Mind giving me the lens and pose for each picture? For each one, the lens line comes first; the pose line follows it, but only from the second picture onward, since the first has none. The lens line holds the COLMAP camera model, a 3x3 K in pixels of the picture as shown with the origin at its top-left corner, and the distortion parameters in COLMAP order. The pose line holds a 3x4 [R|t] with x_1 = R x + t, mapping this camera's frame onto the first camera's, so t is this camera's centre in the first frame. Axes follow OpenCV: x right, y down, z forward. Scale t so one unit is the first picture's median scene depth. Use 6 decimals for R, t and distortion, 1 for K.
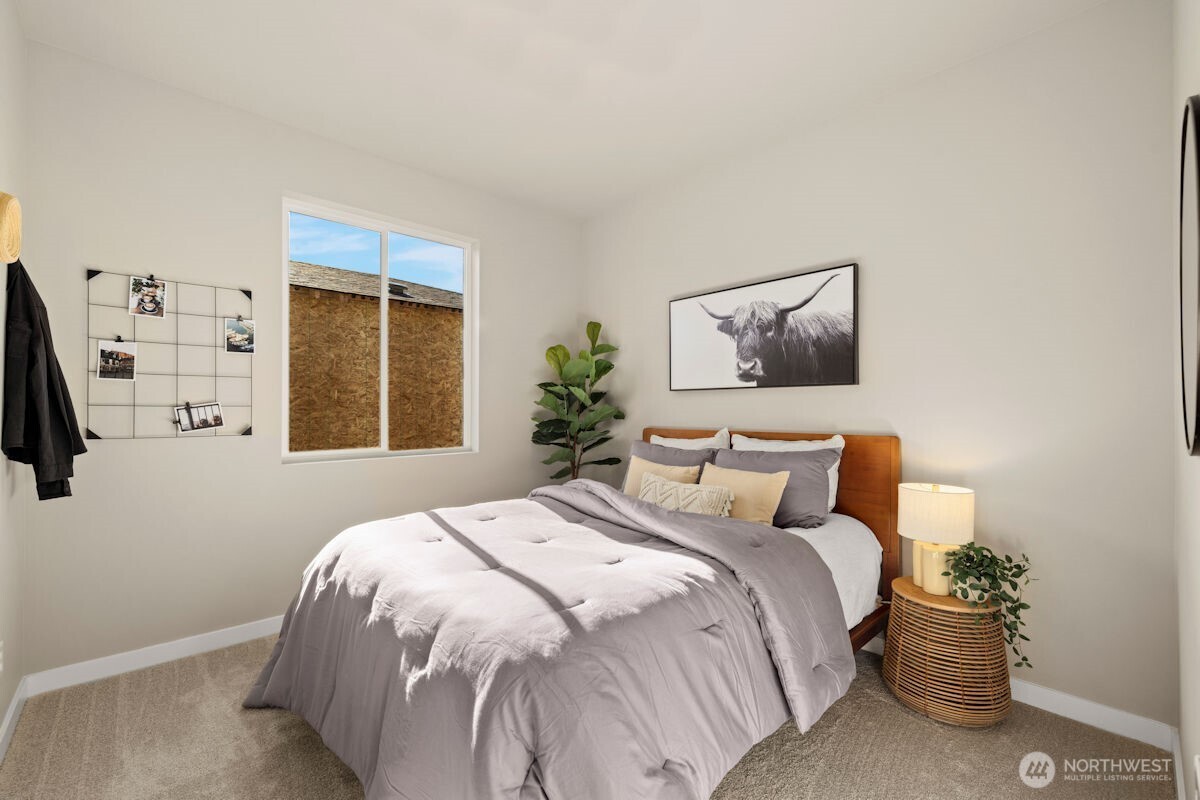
lens RADIAL K [[507.7, 0, 601.7], [0, 507.7, 401.8], [0, 0, 1]] dist [-0.002356, 0.000035]
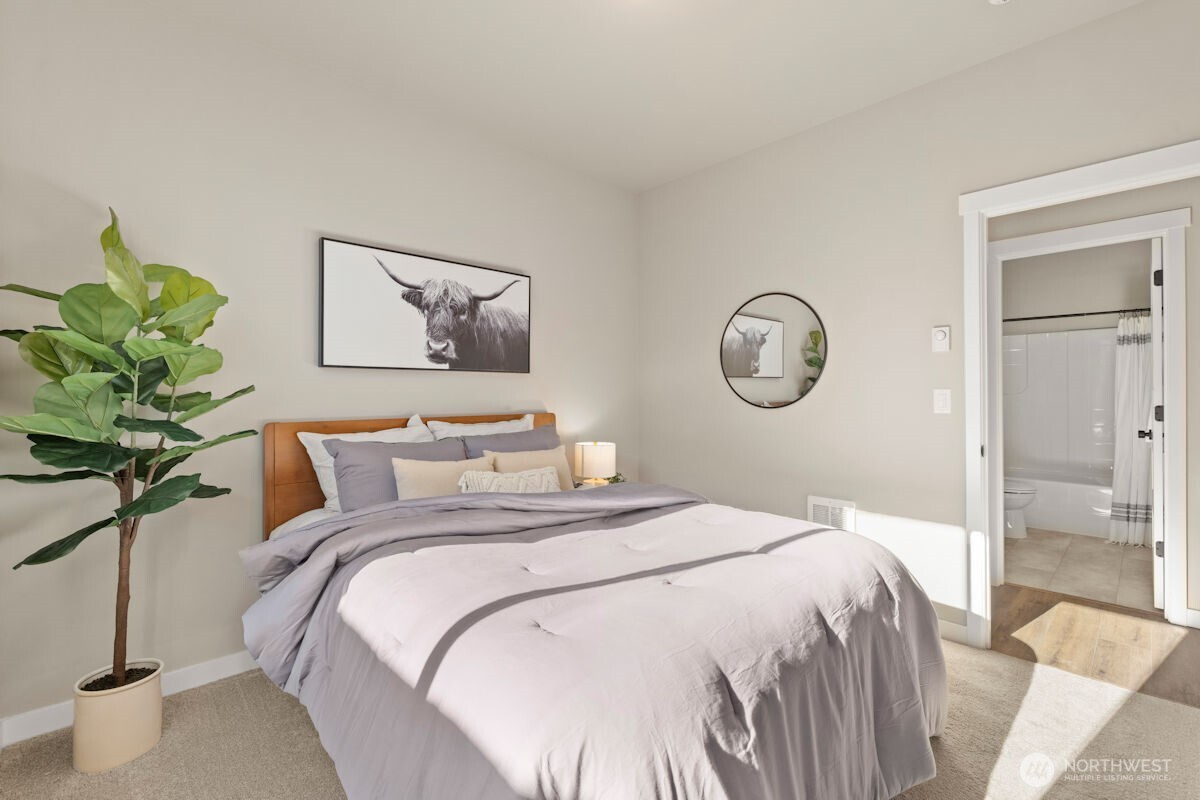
lens RADIAL K [[507.7, 0, 601.7], [0, 507.7, 397.1], [0, 0, 1]] dist [-0.002356, 0.000035]
pose [[0.001049, 0.000370, 0.999999, -0.649761], [-0.006890, 0.999976, -0.000363, 0.020581], [-0.999976, -0.006890, 0.001052, 0.713179]]
